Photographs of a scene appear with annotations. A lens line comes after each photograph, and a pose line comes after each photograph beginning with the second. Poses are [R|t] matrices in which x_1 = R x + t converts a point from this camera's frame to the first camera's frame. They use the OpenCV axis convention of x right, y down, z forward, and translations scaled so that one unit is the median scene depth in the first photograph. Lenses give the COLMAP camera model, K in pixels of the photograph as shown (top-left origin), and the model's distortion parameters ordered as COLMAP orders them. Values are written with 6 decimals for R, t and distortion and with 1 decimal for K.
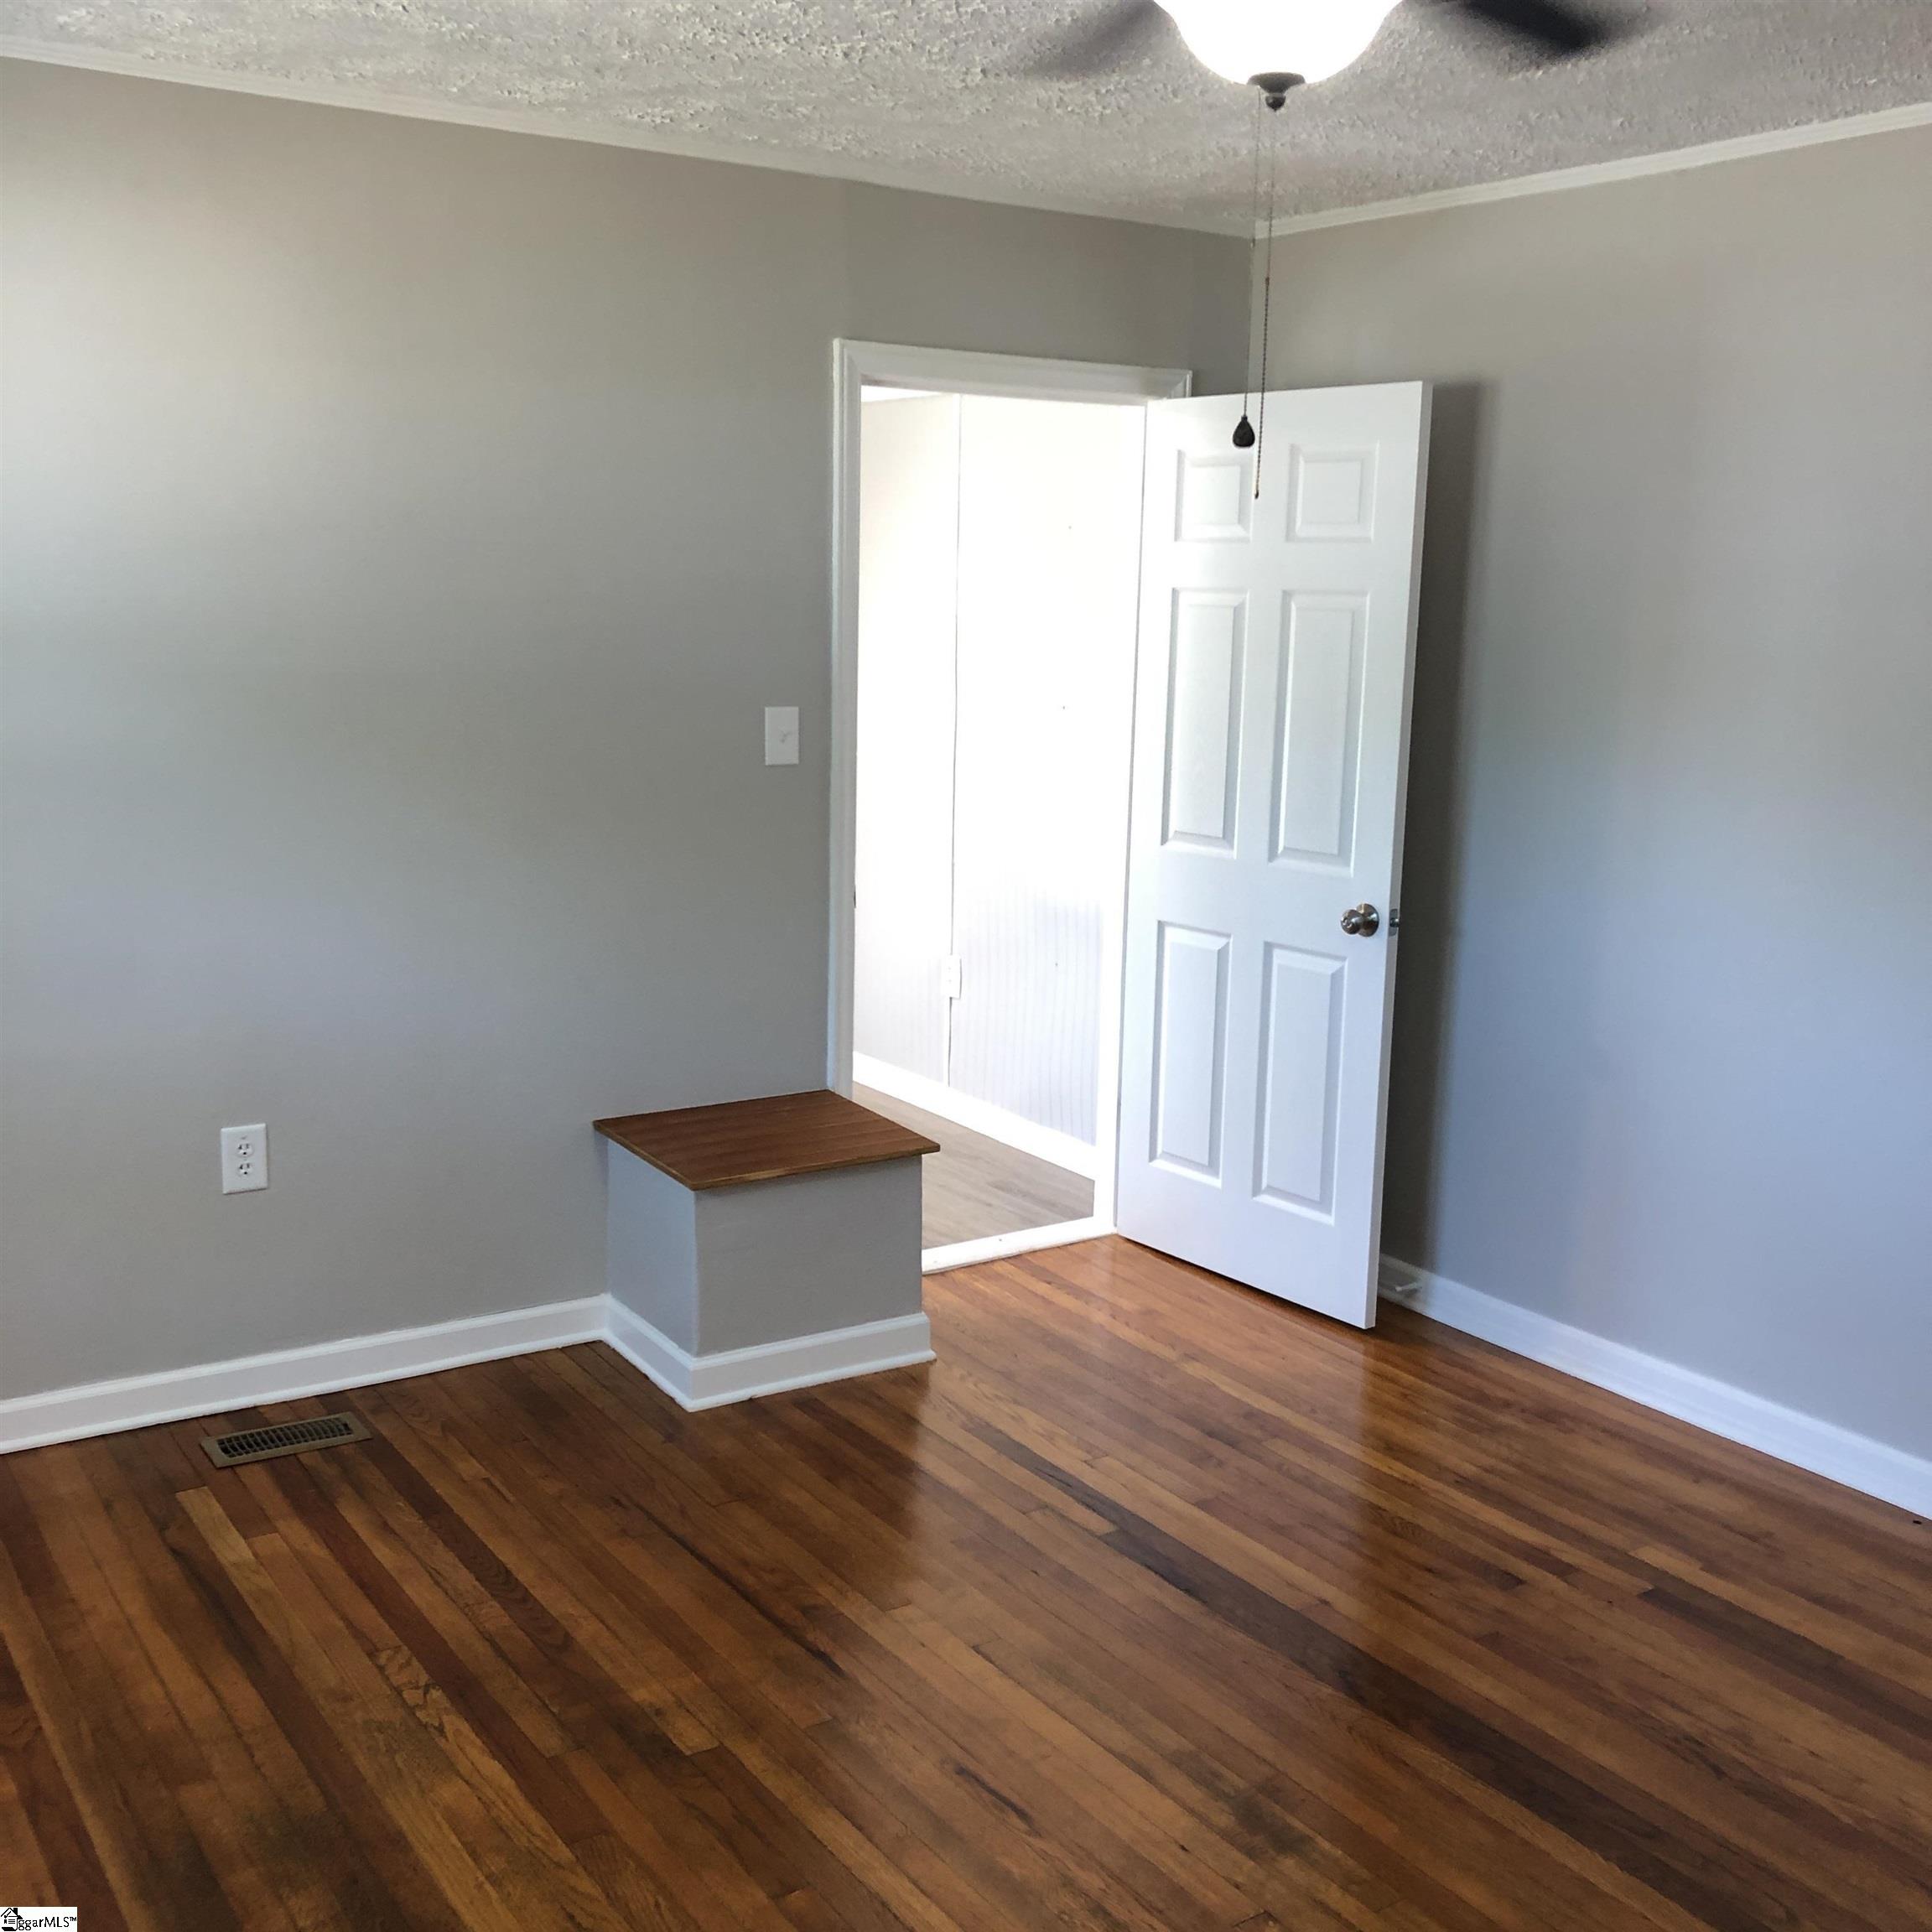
lens RADIAL K [[2117.2, 0, 966.0], [0, 2117.2, 966.0], [0, 0, 1]] dist [0.027030, -0.054911]
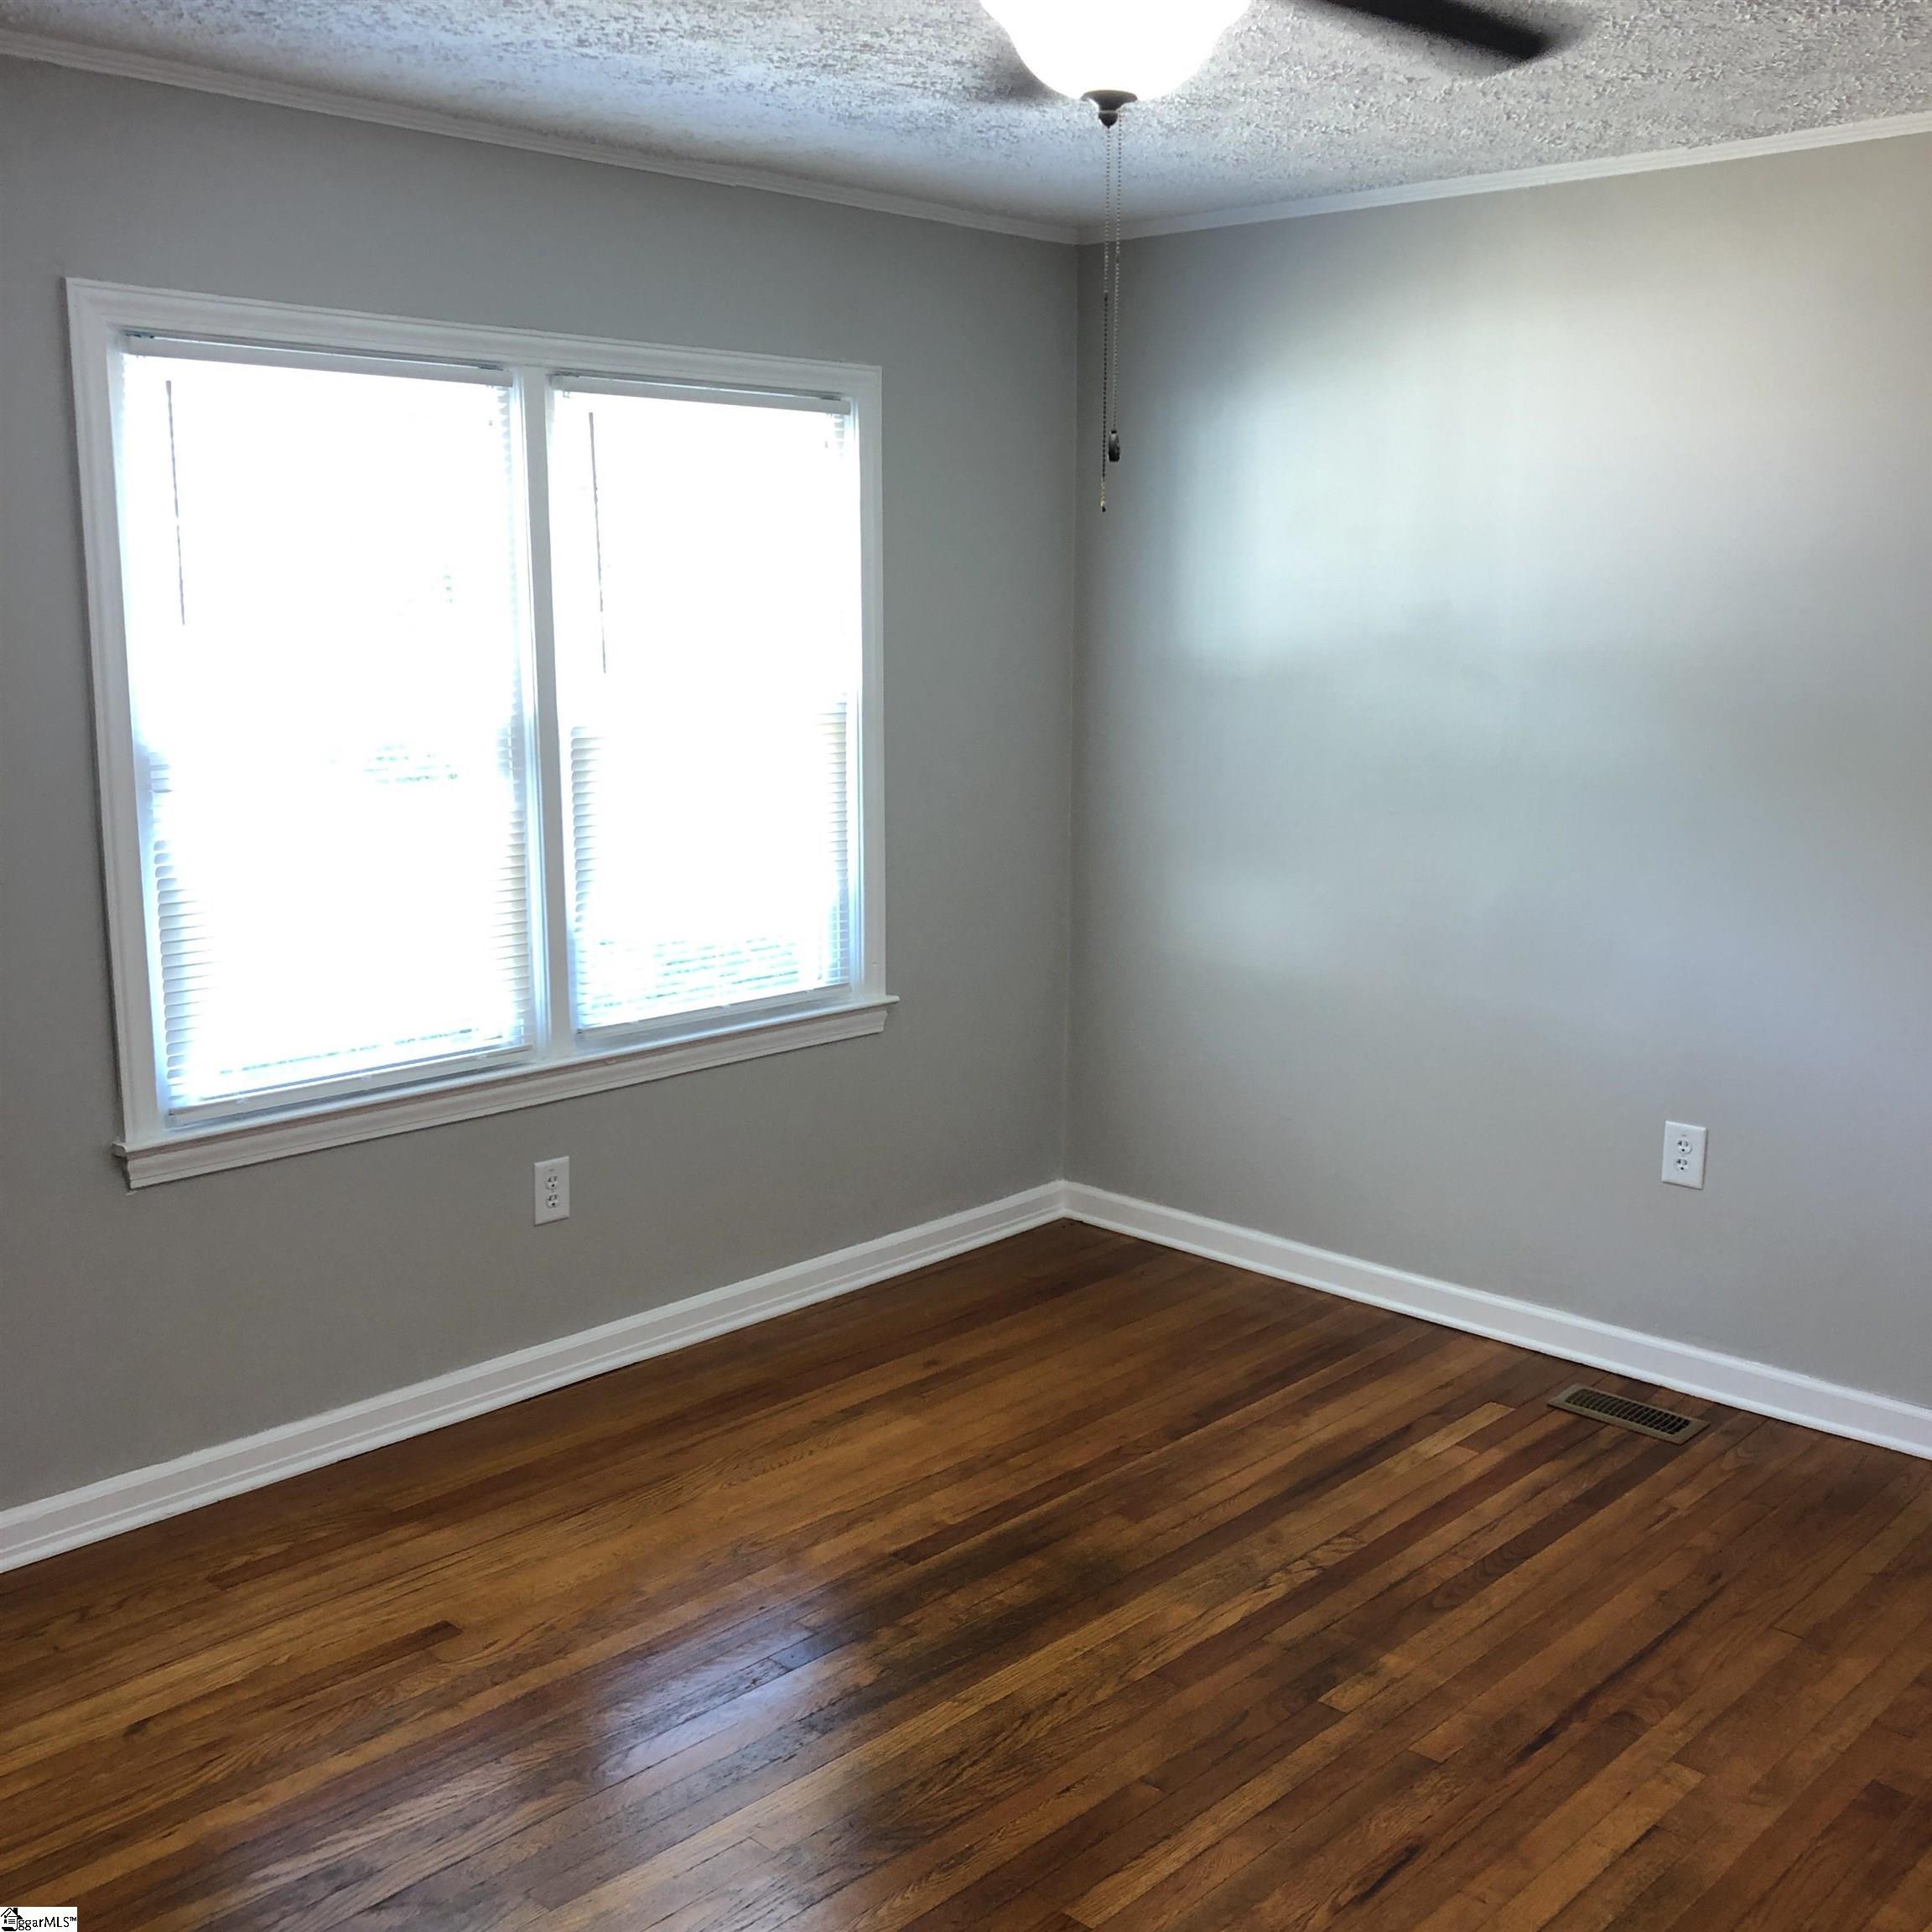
lens RADIAL K [[2124.4, 0, 966.9], [0, 2124.4, 937.6], [0, 0, 1]] dist [0.020993, -0.028353]
pose [[0.229891, 0.143251, -0.962616, 0.640967], [-0.179642, 0.978357, 0.102692, -0.066441], [0.956493, 0.149318, 0.250650, 0.399232]]
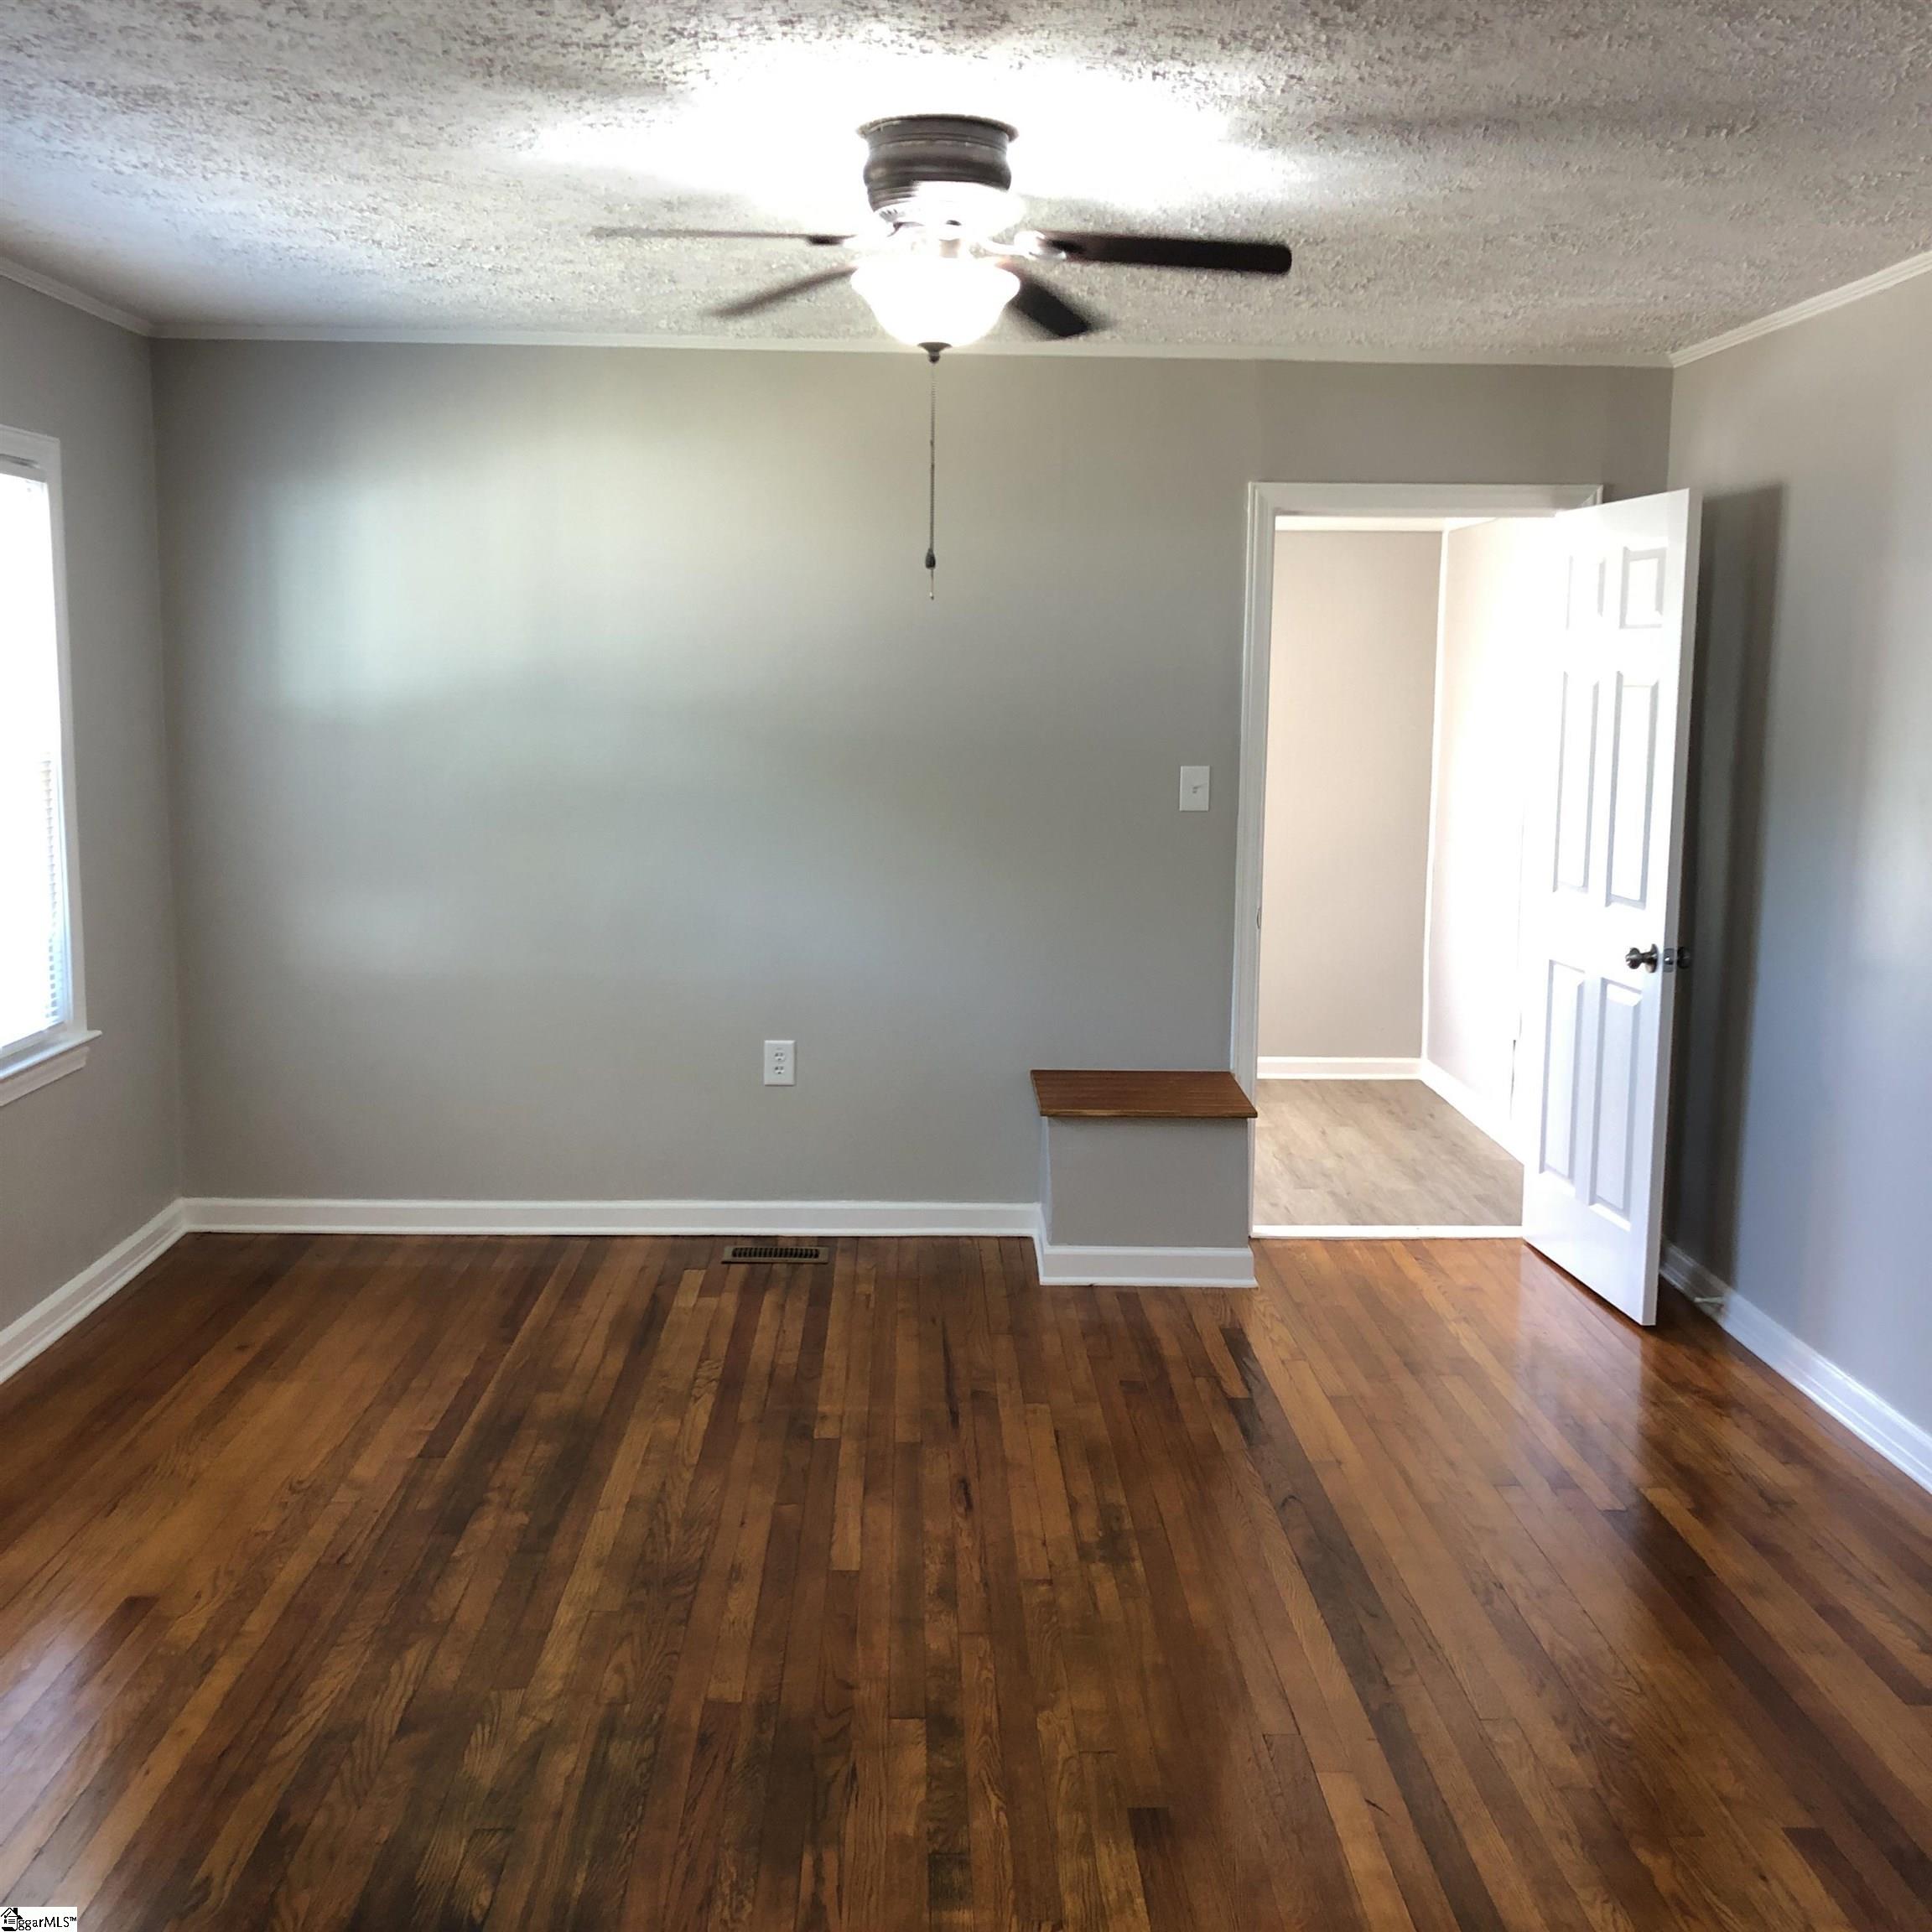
lens RADIAL K [[2101.4, 0, 972.2], [0, 2101.4, 947.5], [0, 0, 1]] dist [0.130730, -0.372610]
pose [[0.848138, 0.056973, -0.526703, 0.578349], [-0.089602, 0.995304, -0.036623, 0.057003], [0.522143, 0.078255, 0.849260, -0.186712]]
